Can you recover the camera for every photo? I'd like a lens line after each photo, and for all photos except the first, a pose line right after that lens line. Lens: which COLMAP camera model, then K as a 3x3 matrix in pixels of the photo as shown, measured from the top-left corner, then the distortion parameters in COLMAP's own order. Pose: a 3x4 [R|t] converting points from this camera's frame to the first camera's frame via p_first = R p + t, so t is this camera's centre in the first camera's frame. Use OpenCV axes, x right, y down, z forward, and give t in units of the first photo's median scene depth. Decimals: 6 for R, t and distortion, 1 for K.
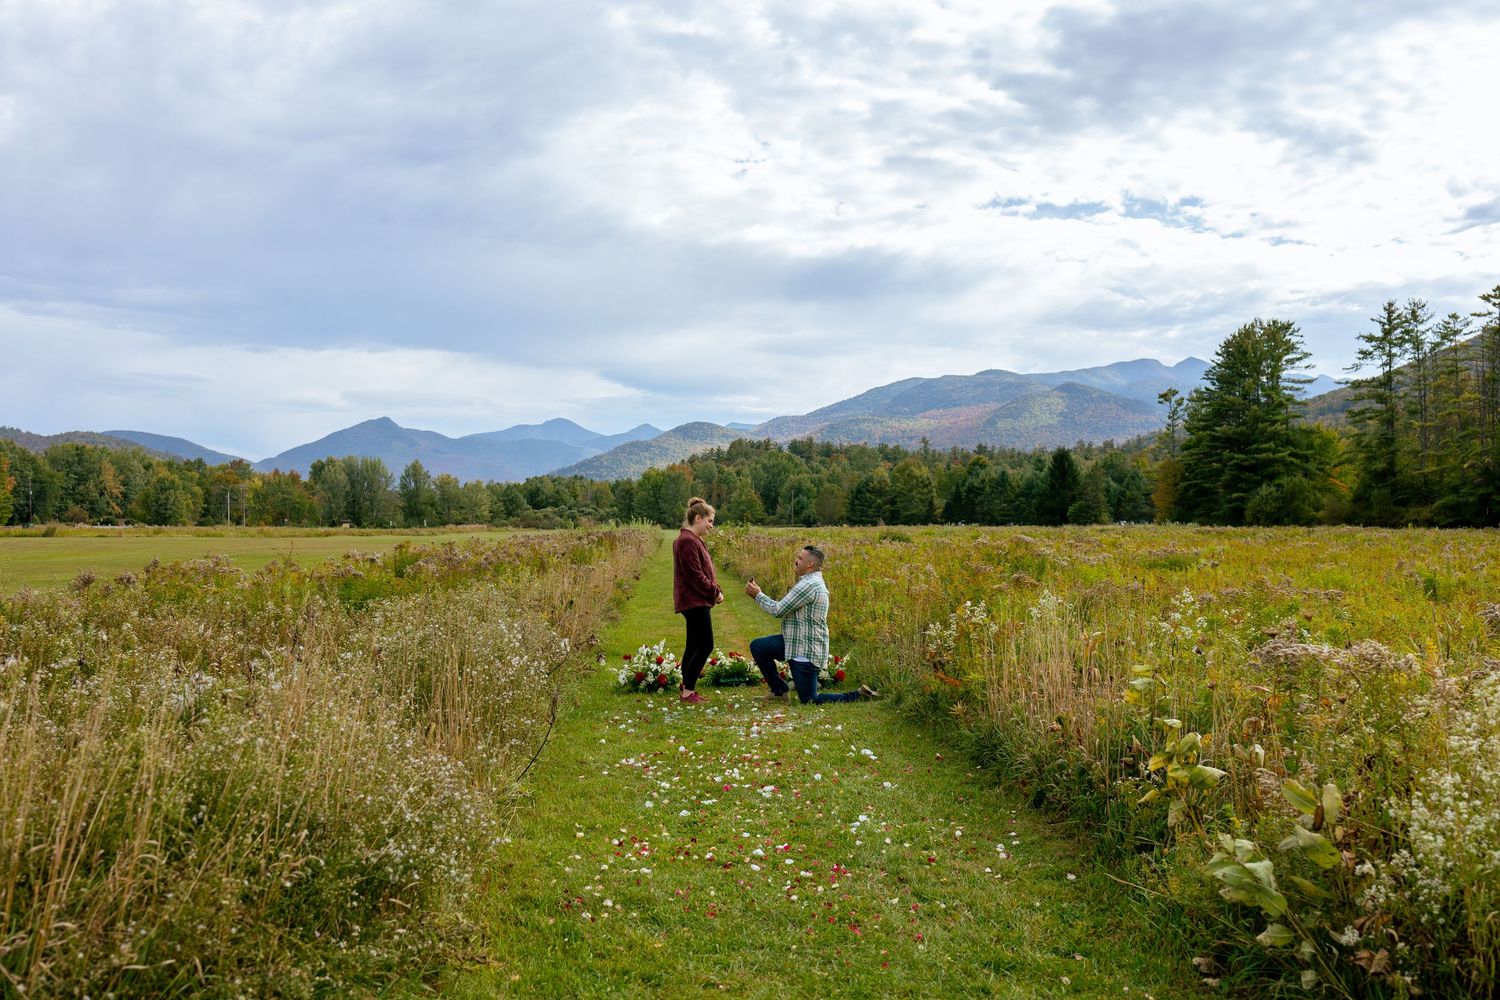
lens RADIAL K [[1492.4, 0, 724.9], [0, 1492.4, 557.2], [0, 0, 1]] dist [0.008134, 0.027226]
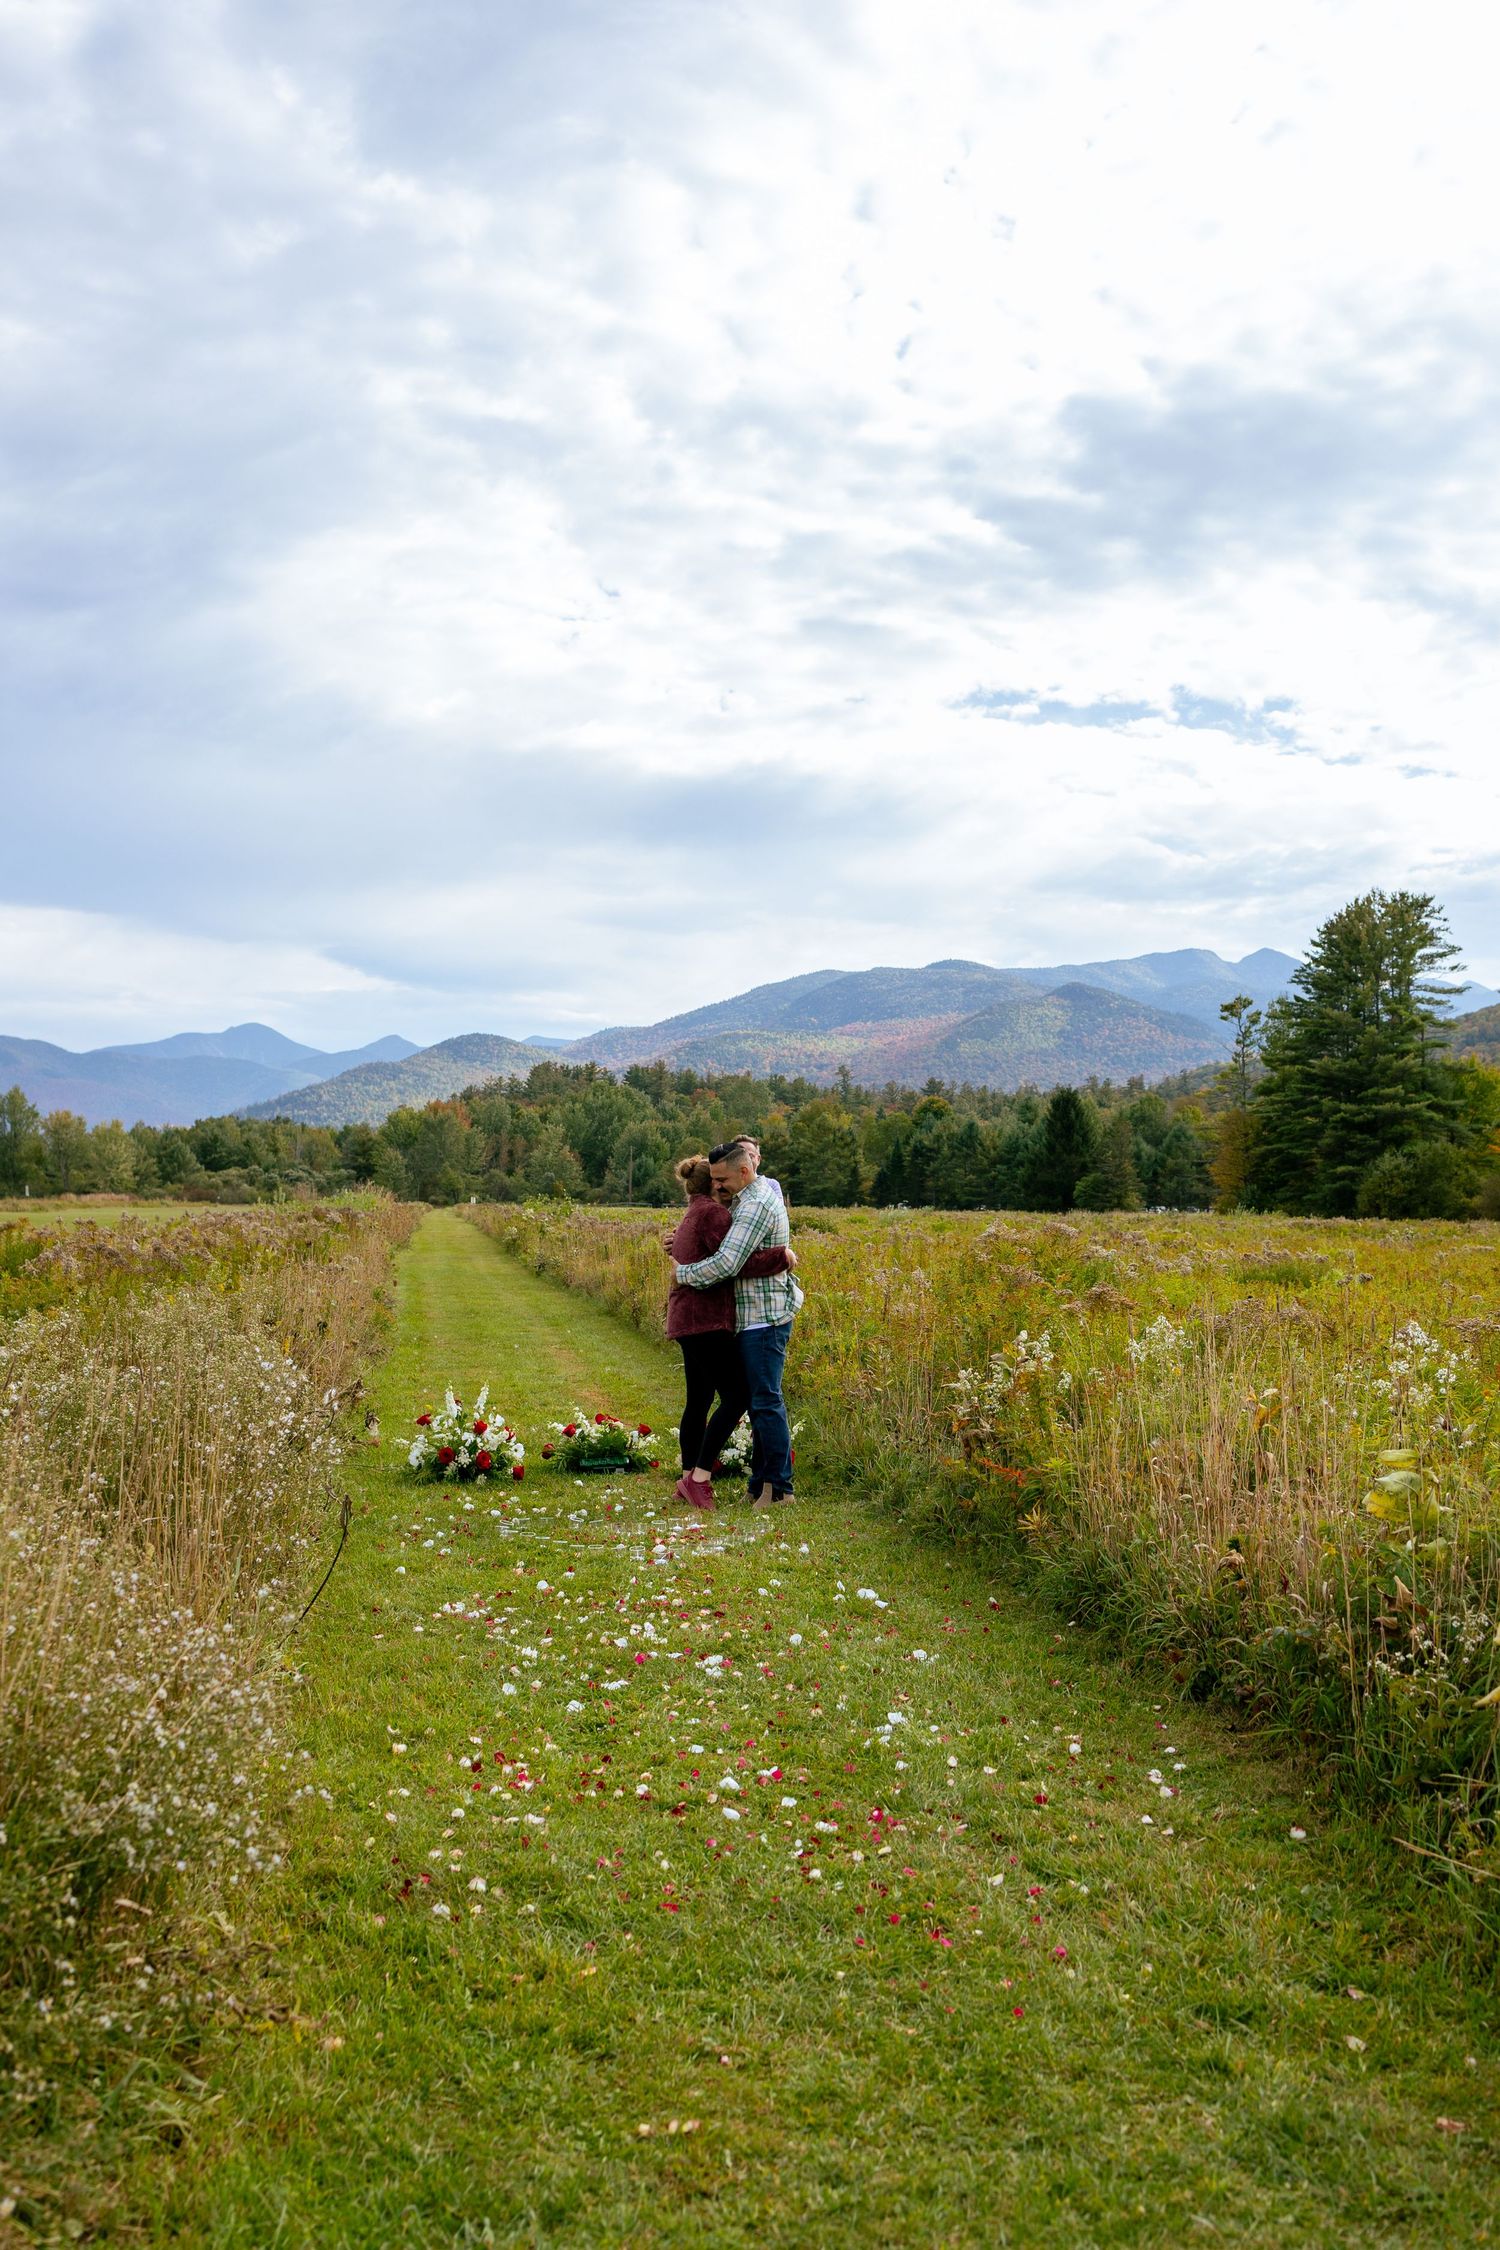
lens RADIAL K [[2402.4, 0, 654.6], [0, 2402.4, 1115.2], [0, 0, 1]] dist [0.022739, 0.009080]
pose [[0.997963, 0.019819, 0.060646, -0.007381], [-0.016247, 0.998135, -0.058837, 0.000325], [-0.061699, 0.057732, 0.996424, 0.011040]]
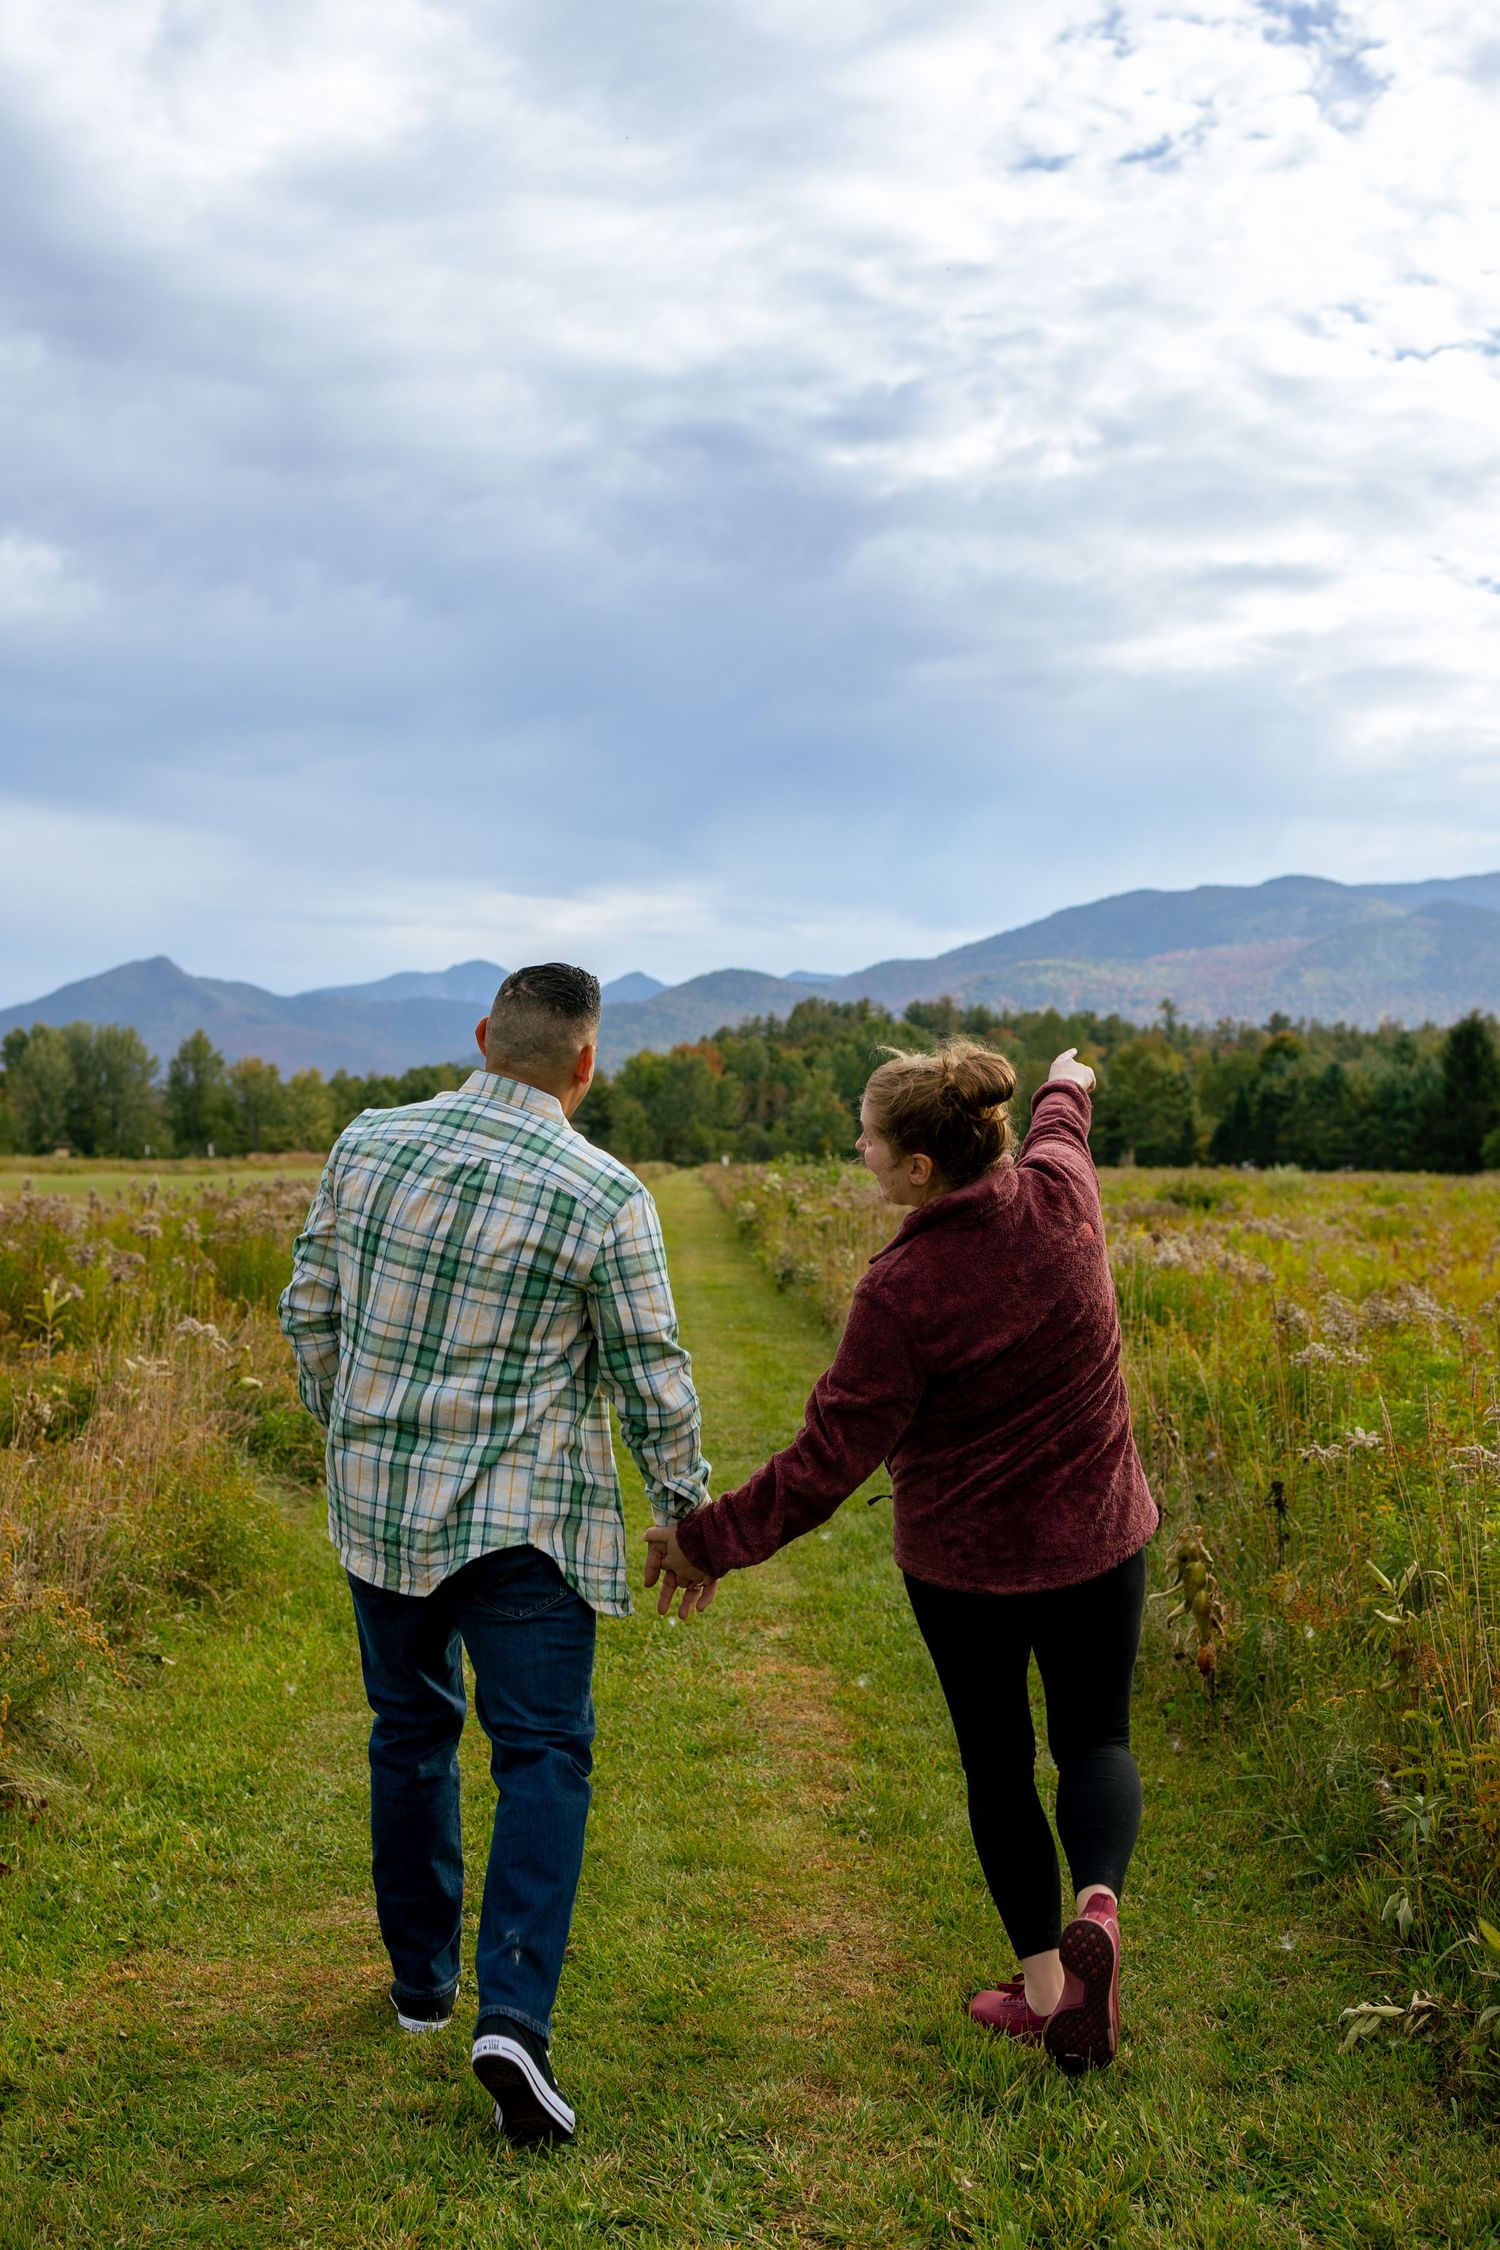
lens RADIAL K [[2350.7, 0, 647.3], [0, 2350.7, 1128.5], [0, 0, 1]] dist [-0.013175, -0.010674]
pose [[0.998297, 0.015452, -0.056260, -0.000815], [-0.017422, 0.999246, -0.034685, -0.005162], [0.055682, 0.035606, 0.997813, 0.236781]]
